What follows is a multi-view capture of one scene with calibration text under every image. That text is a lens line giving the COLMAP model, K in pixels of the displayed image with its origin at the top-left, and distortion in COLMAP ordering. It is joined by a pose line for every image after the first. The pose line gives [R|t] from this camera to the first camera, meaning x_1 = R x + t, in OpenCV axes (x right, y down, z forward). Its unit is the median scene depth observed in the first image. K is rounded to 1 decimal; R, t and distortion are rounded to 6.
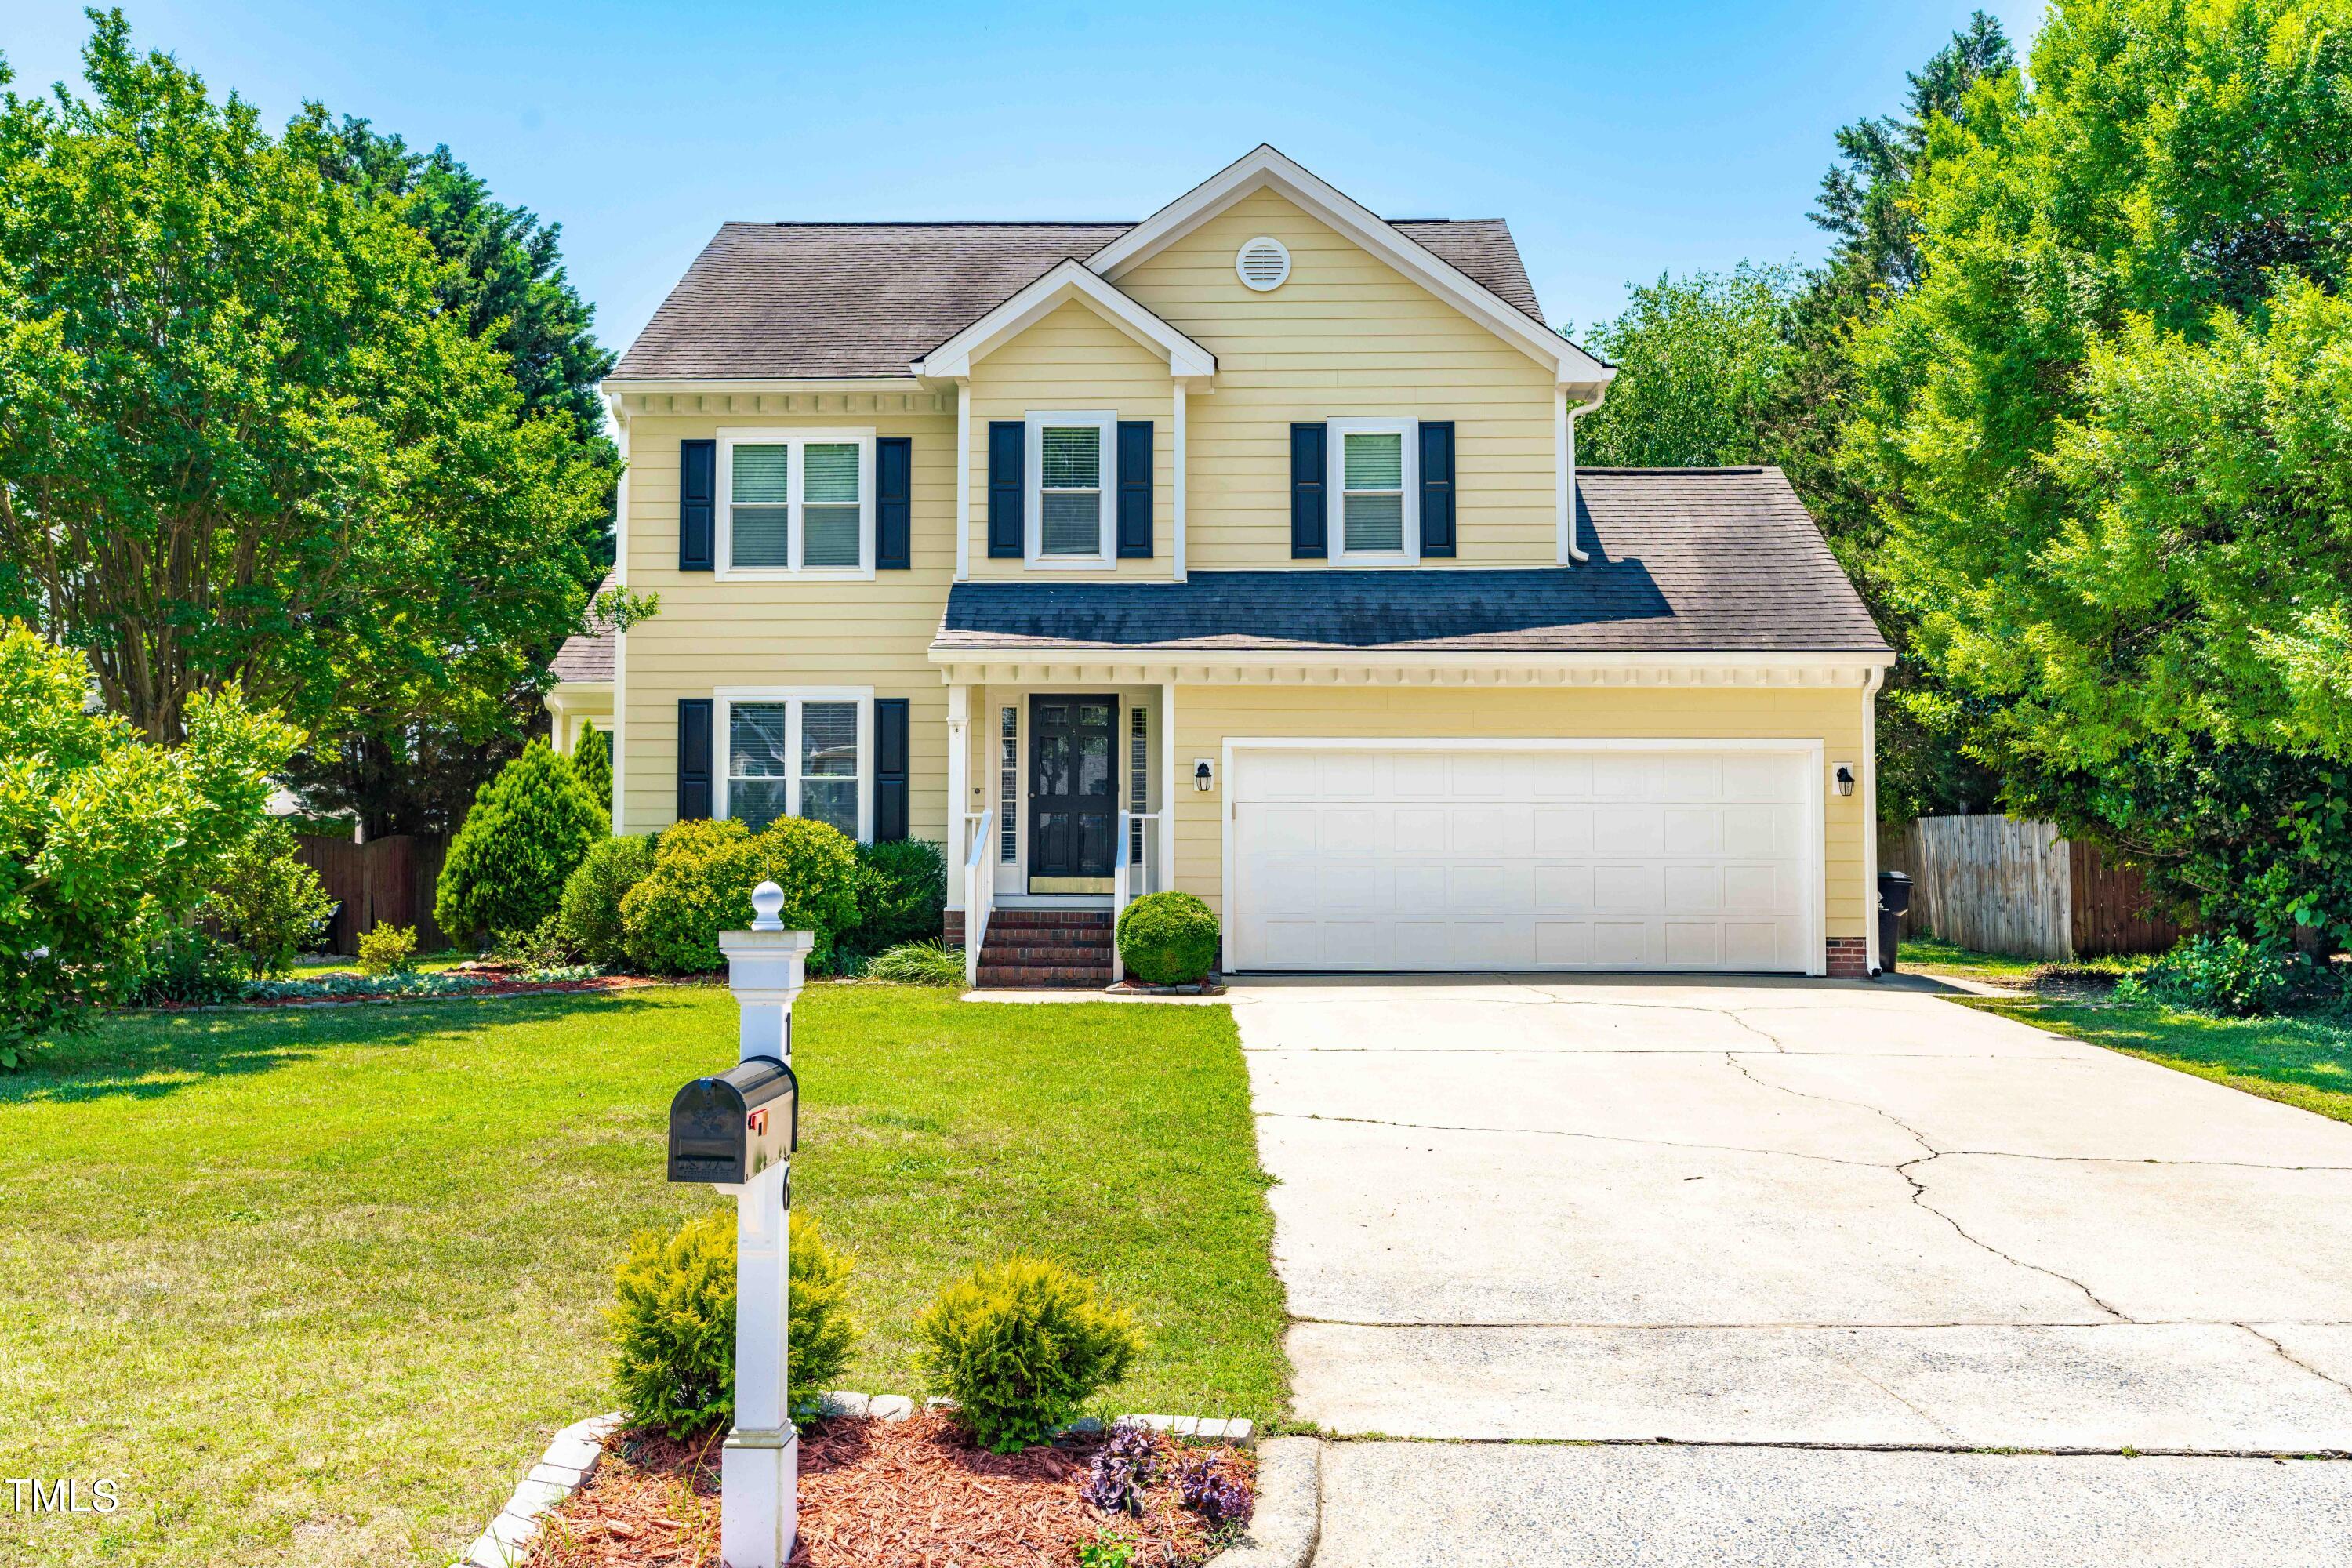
lens RADIAL K [[2087.1, 0, 1176.0], [0, 2087.1, 784.0], [0, 0, 1]] dist [0.004592, 0.000673]
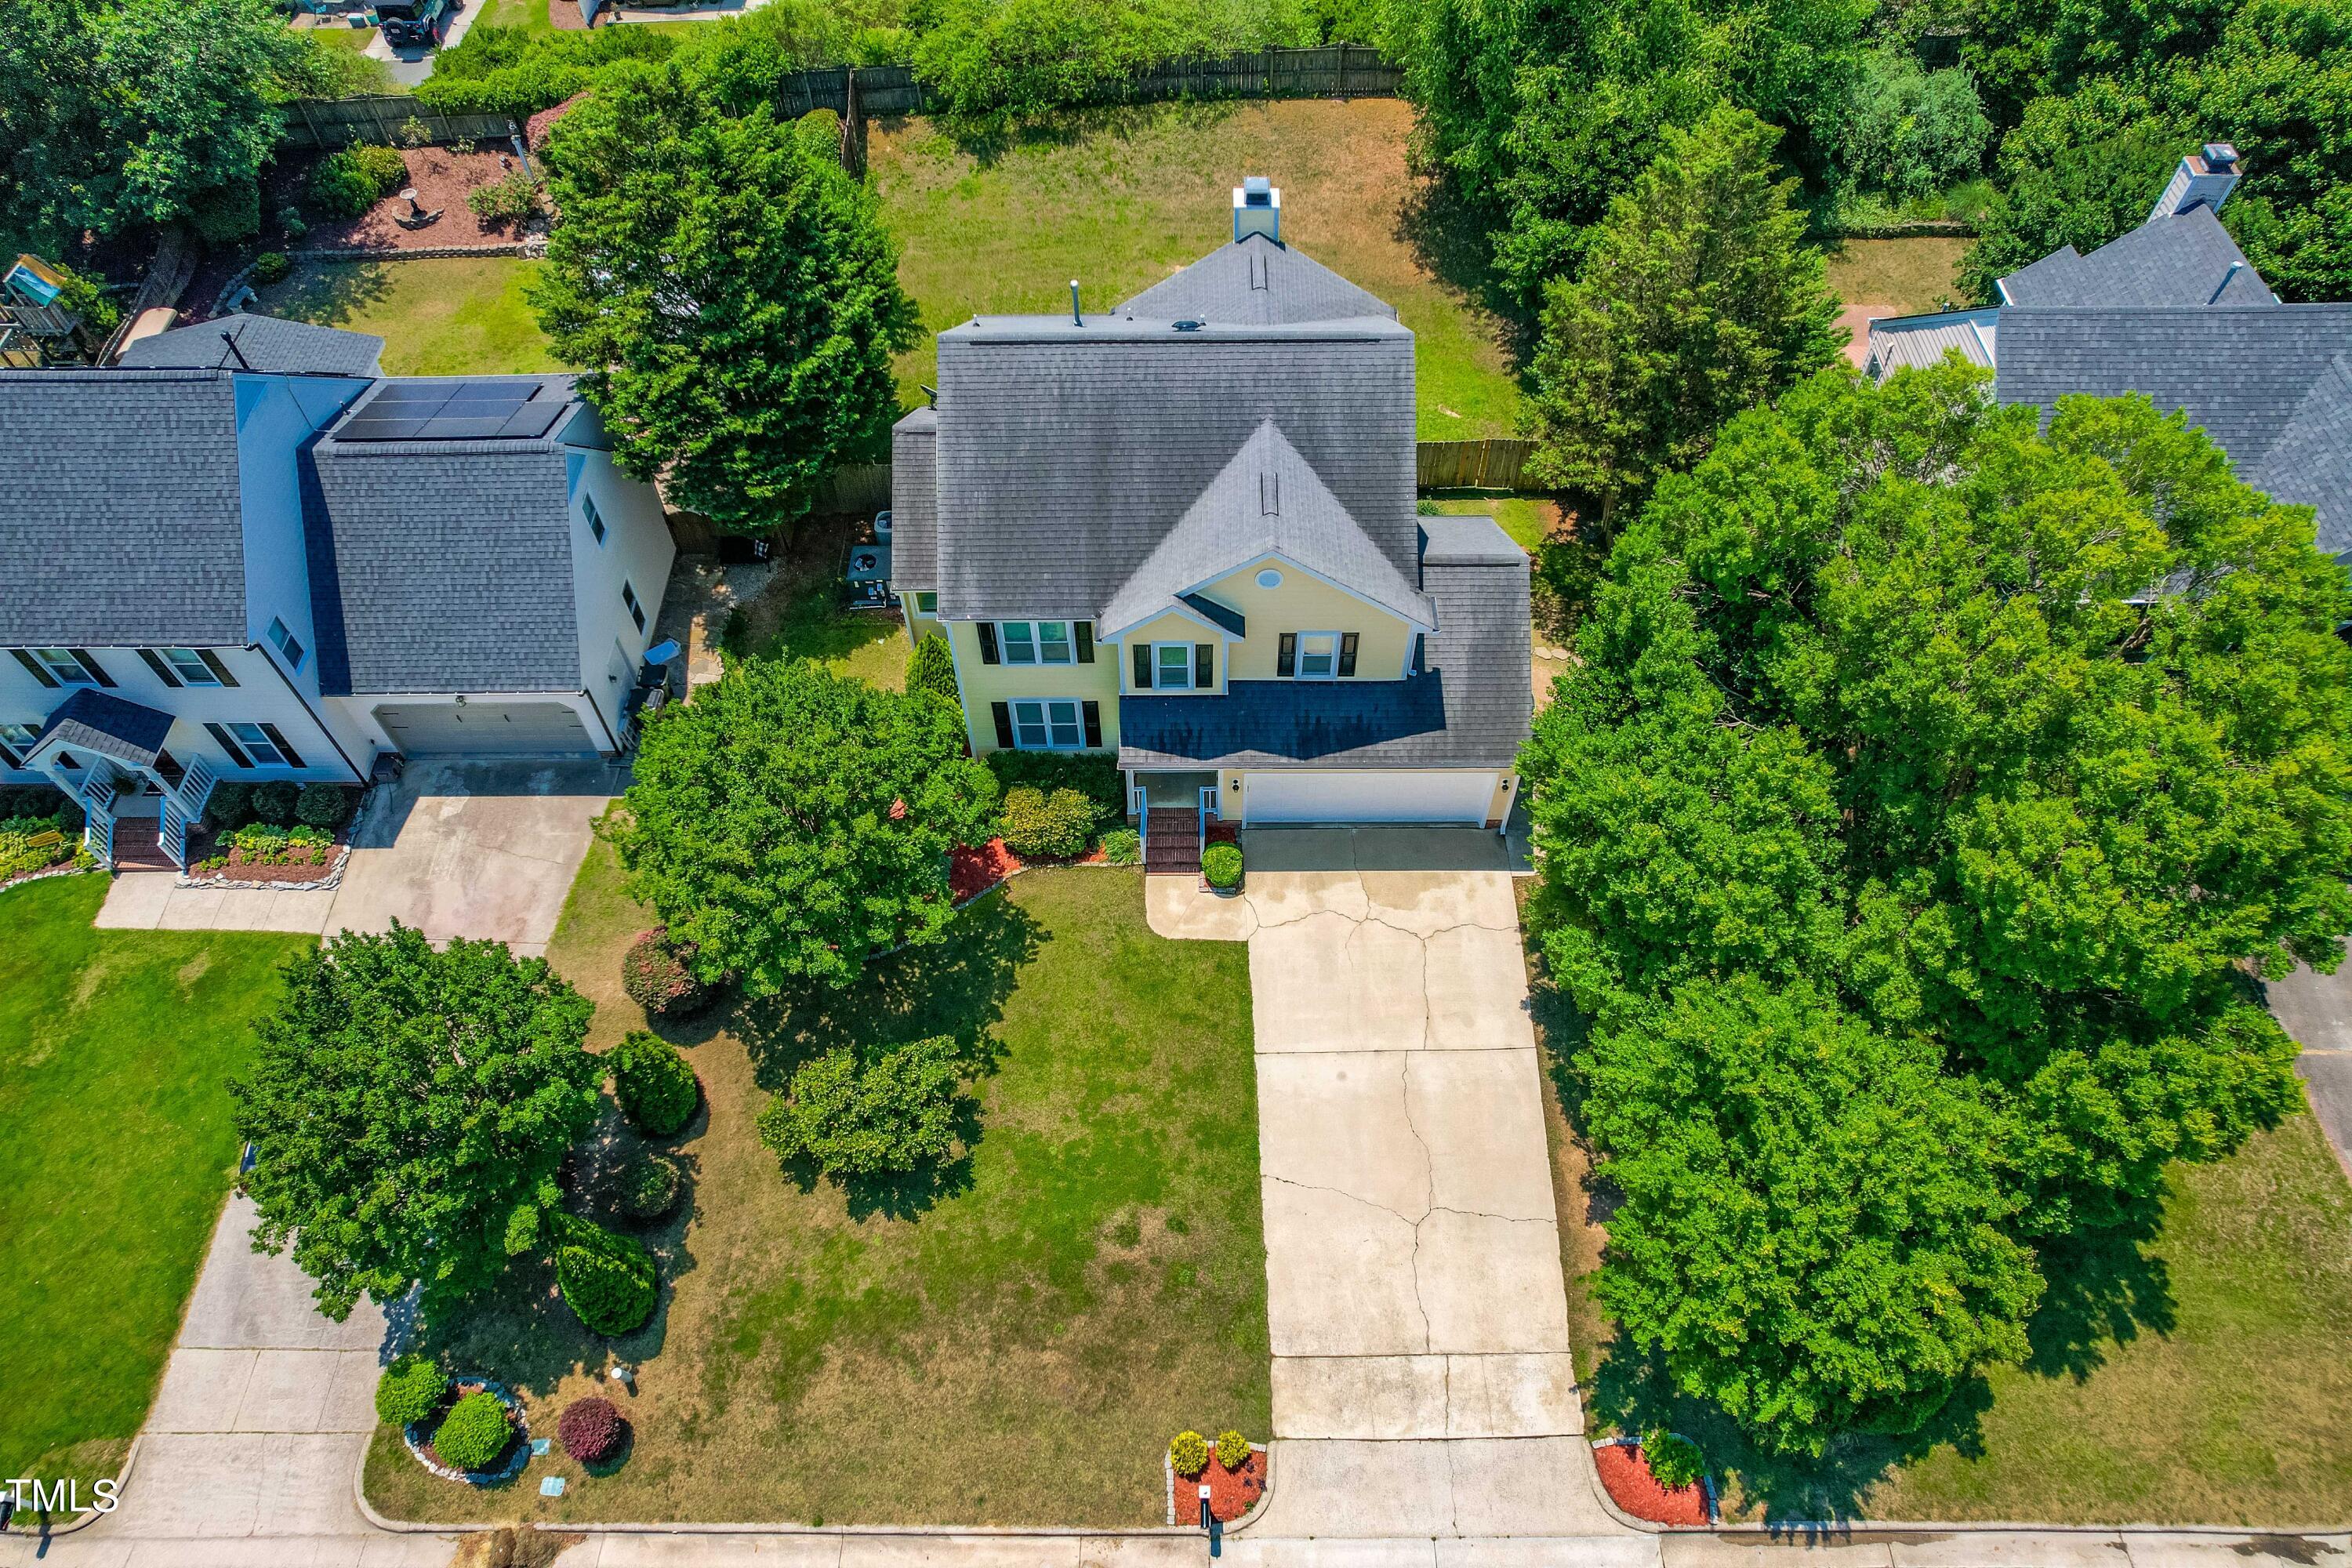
lens RADIAL K [[1487.2, 0, 1187.3], [0, 1487.2, 778.3], [0, 0, 1]] dist [-0.075734, 0.068151]
pose [[0.999521, -0.029079, 0.010556, -0.055087], [0.007224, 0.551179, 0.834356, -1.317323], [-0.030081, -0.833880, 0.551125, 0.080999]]
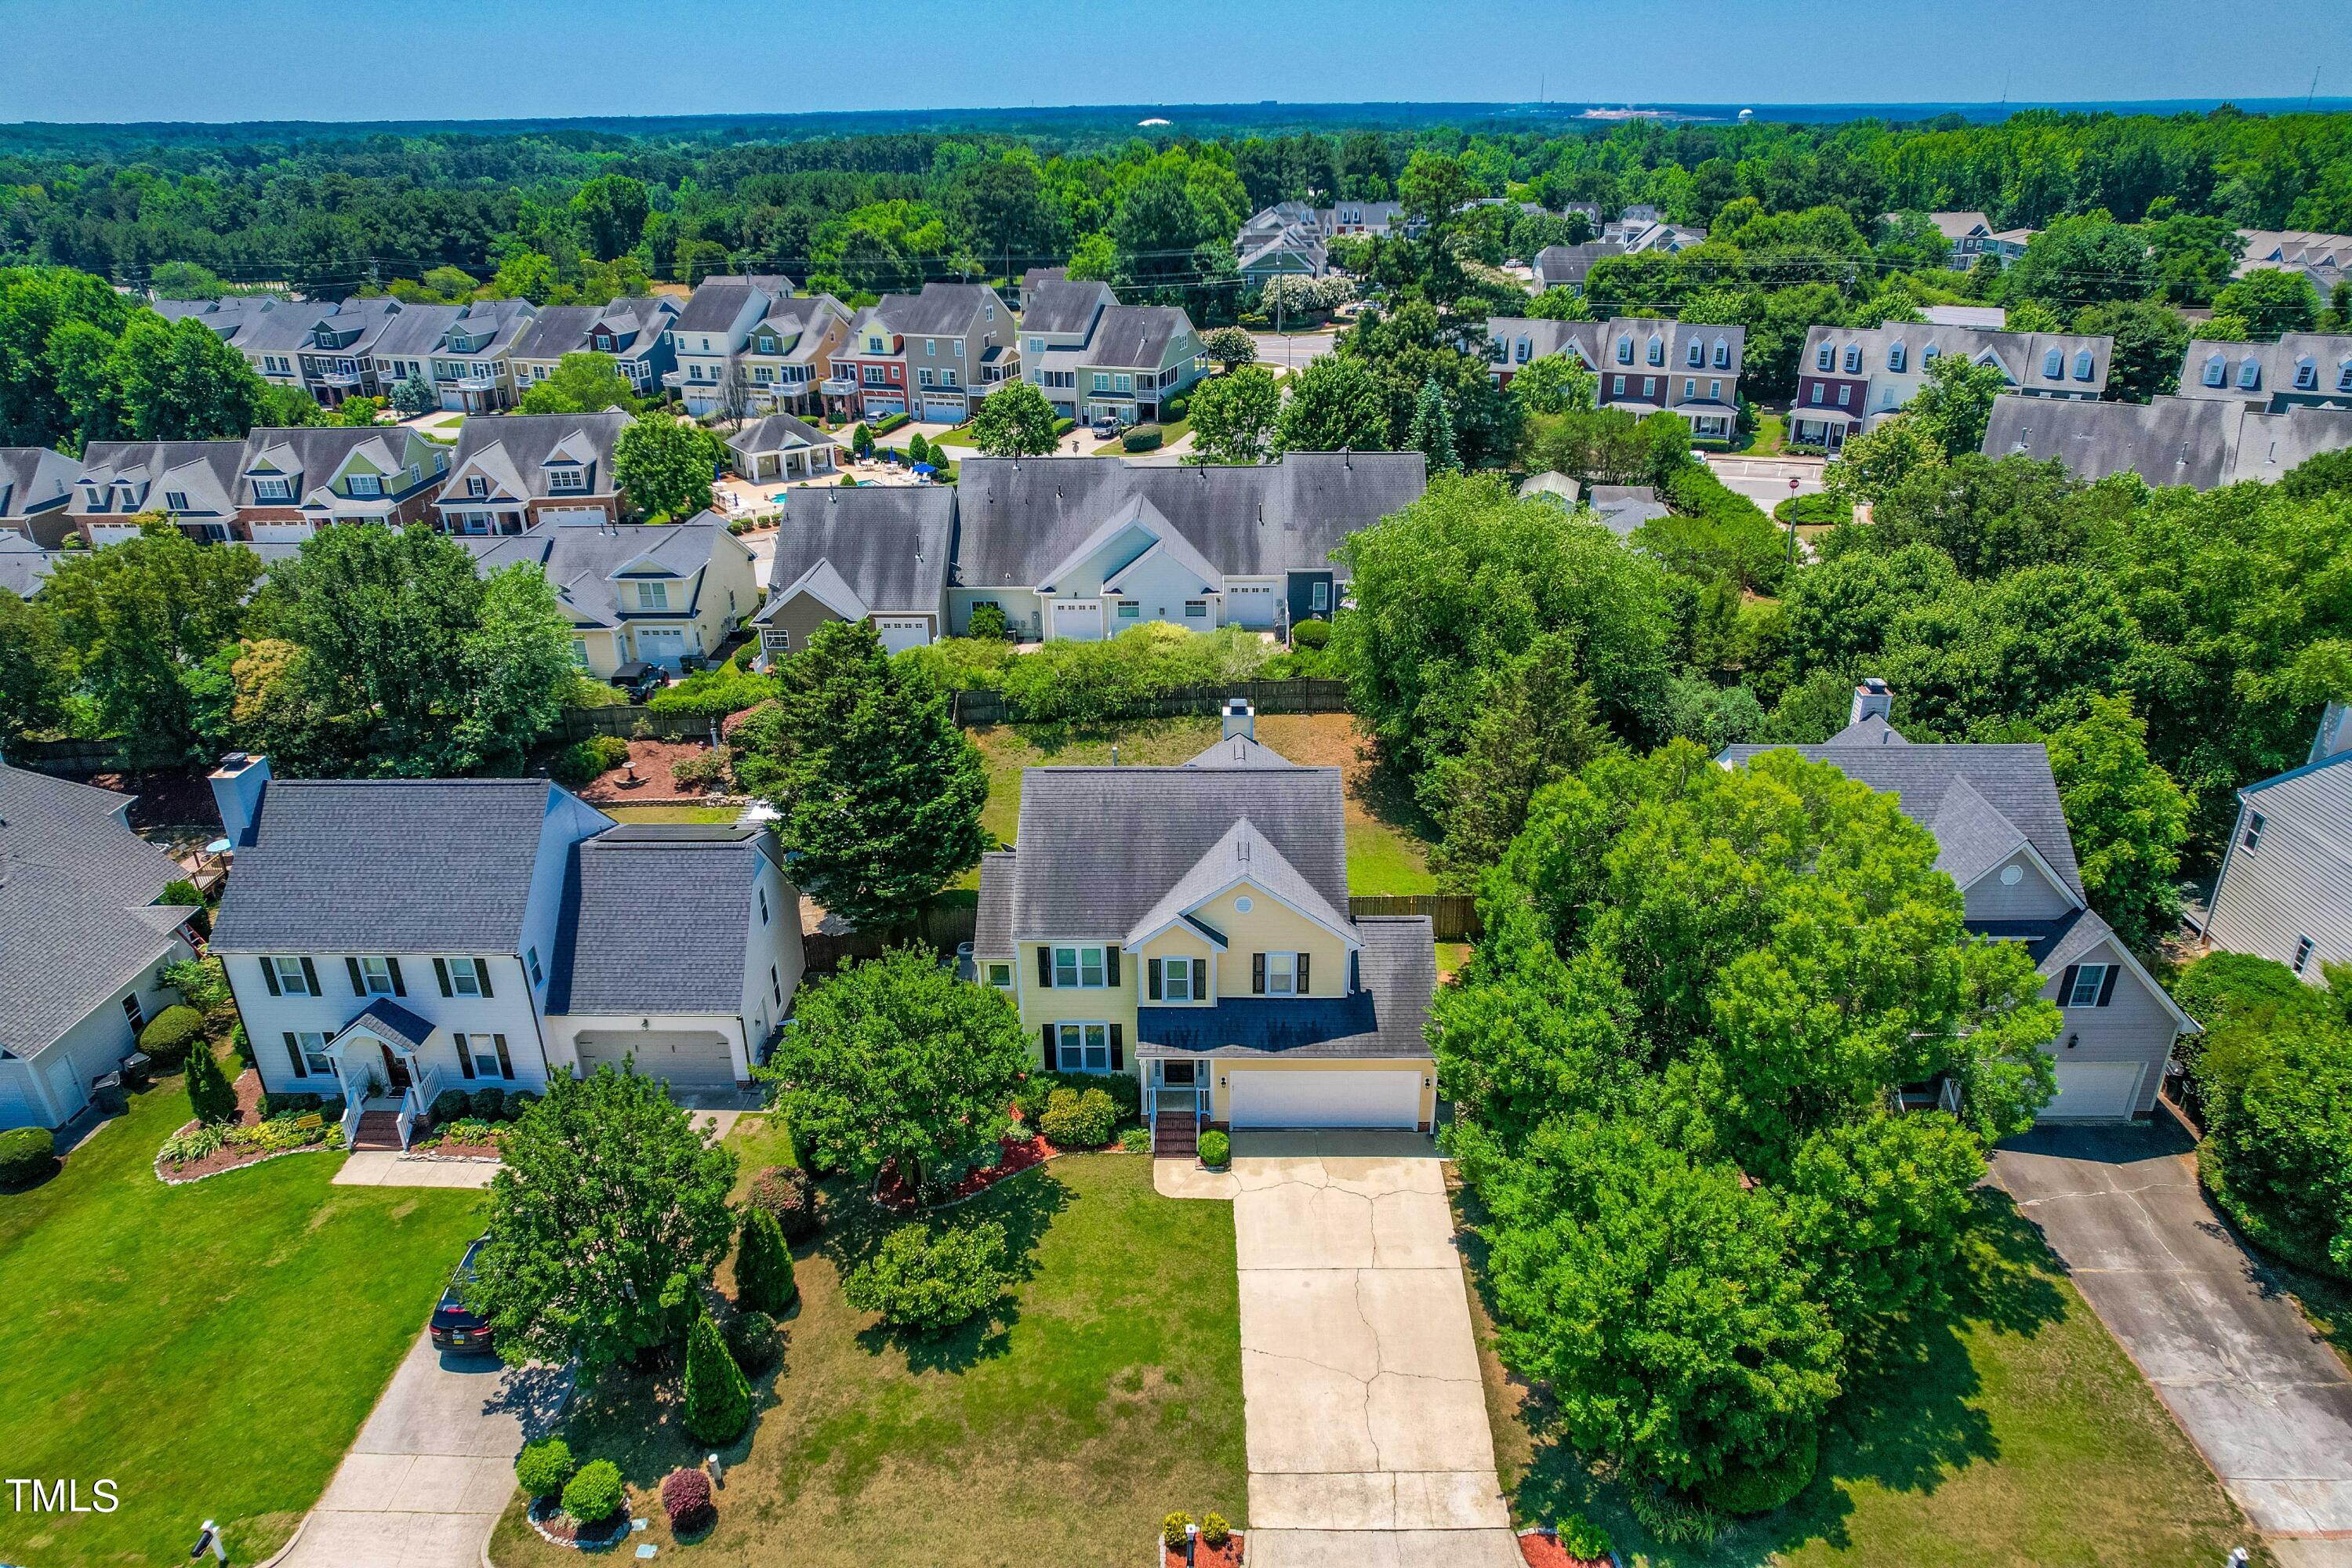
lens RADIAL K [[1487.2, 0, 1187.3], [0, 1487.2, 778.3], [0, 0, 1]] dist [-0.075734, 0.068151]
pose [[0.999845, -0.015511, 0.008358, -0.049002], [0.010070, 0.892316, 0.451298, -1.320432], [-0.014458, -0.451144, 0.892334, -0.721739]]
